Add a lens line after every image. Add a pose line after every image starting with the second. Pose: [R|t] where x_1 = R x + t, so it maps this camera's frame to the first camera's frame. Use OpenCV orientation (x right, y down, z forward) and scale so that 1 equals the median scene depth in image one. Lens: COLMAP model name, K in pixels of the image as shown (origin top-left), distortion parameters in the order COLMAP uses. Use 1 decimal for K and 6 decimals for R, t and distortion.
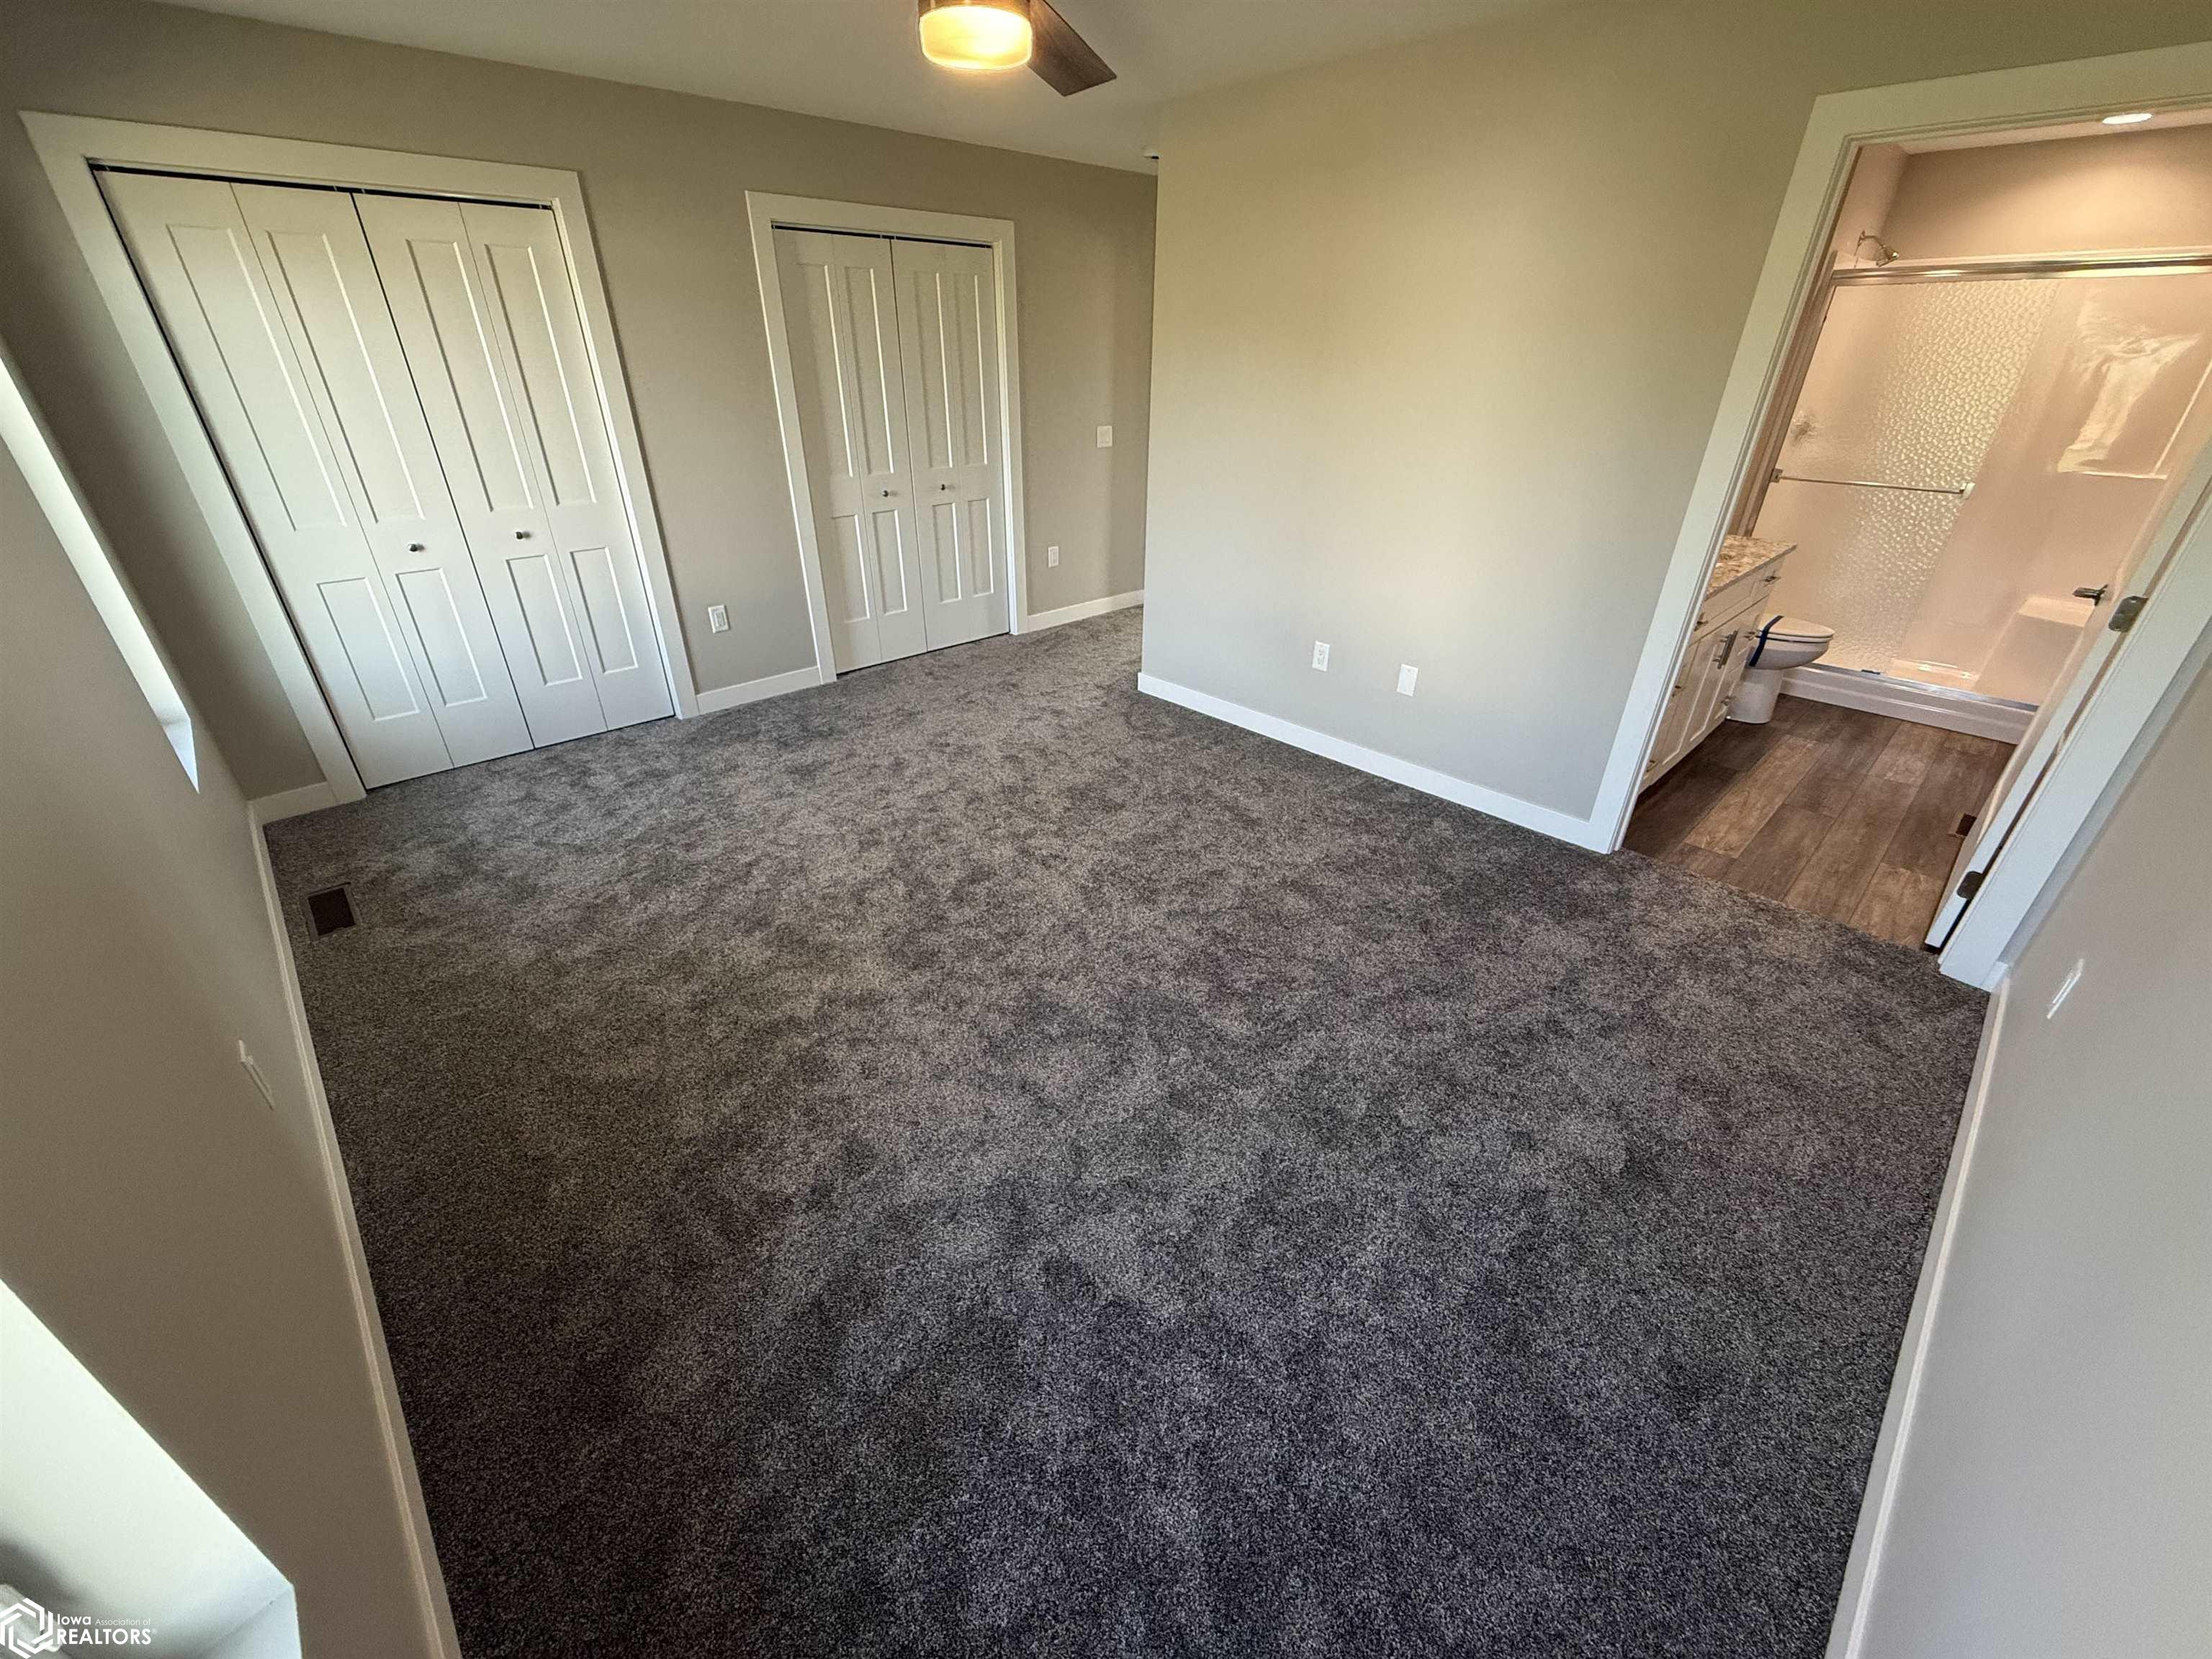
lens RADIAL K [[874.5, 0, 1106.0], [0, 874.5, 829.5], [0, 0, 1]] dist [0.001944, 0.000310]
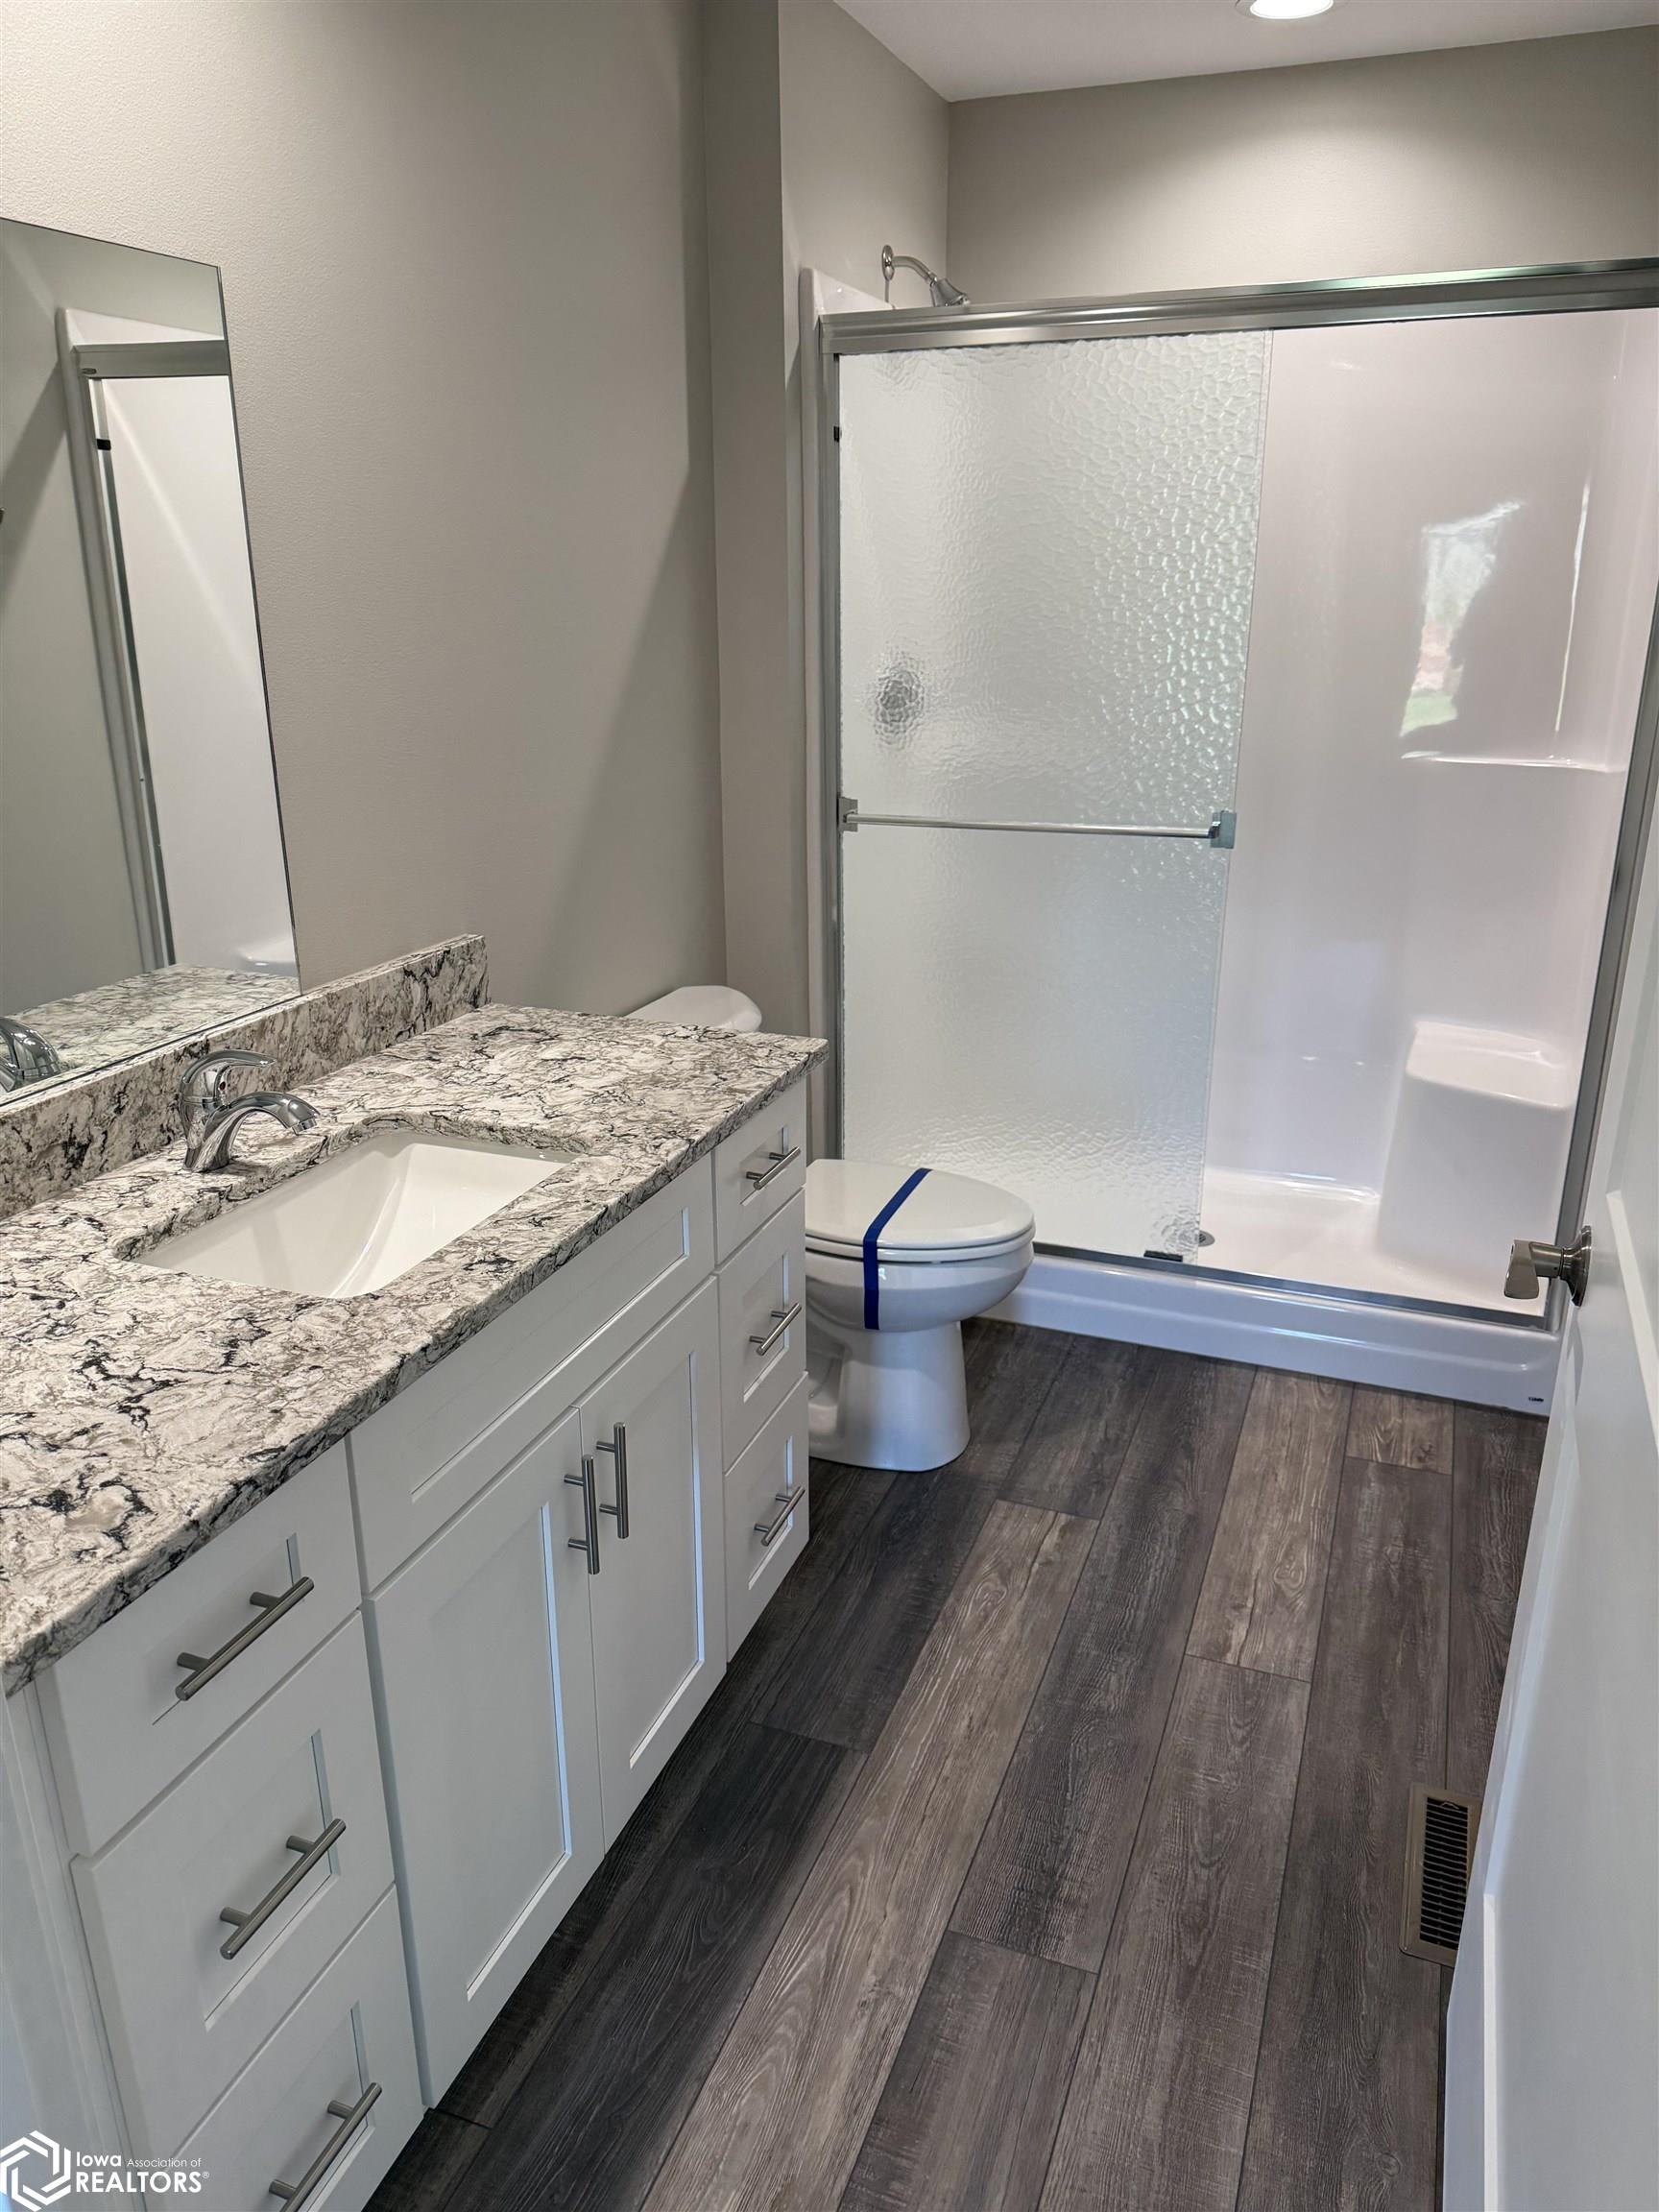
lens RADIAL K [[1551.8, 0, 829.5], [0, 1551.8, 1106.0], [0, 0, 1]] dist [0.134373, -0.206320]
pose [[0.905285, -0.145110, 0.399251, 0.497231], [0.211700, 0.968936, -0.127855, -0.204350], [-0.368295, 0.200267, 0.907883, 0.424248]]
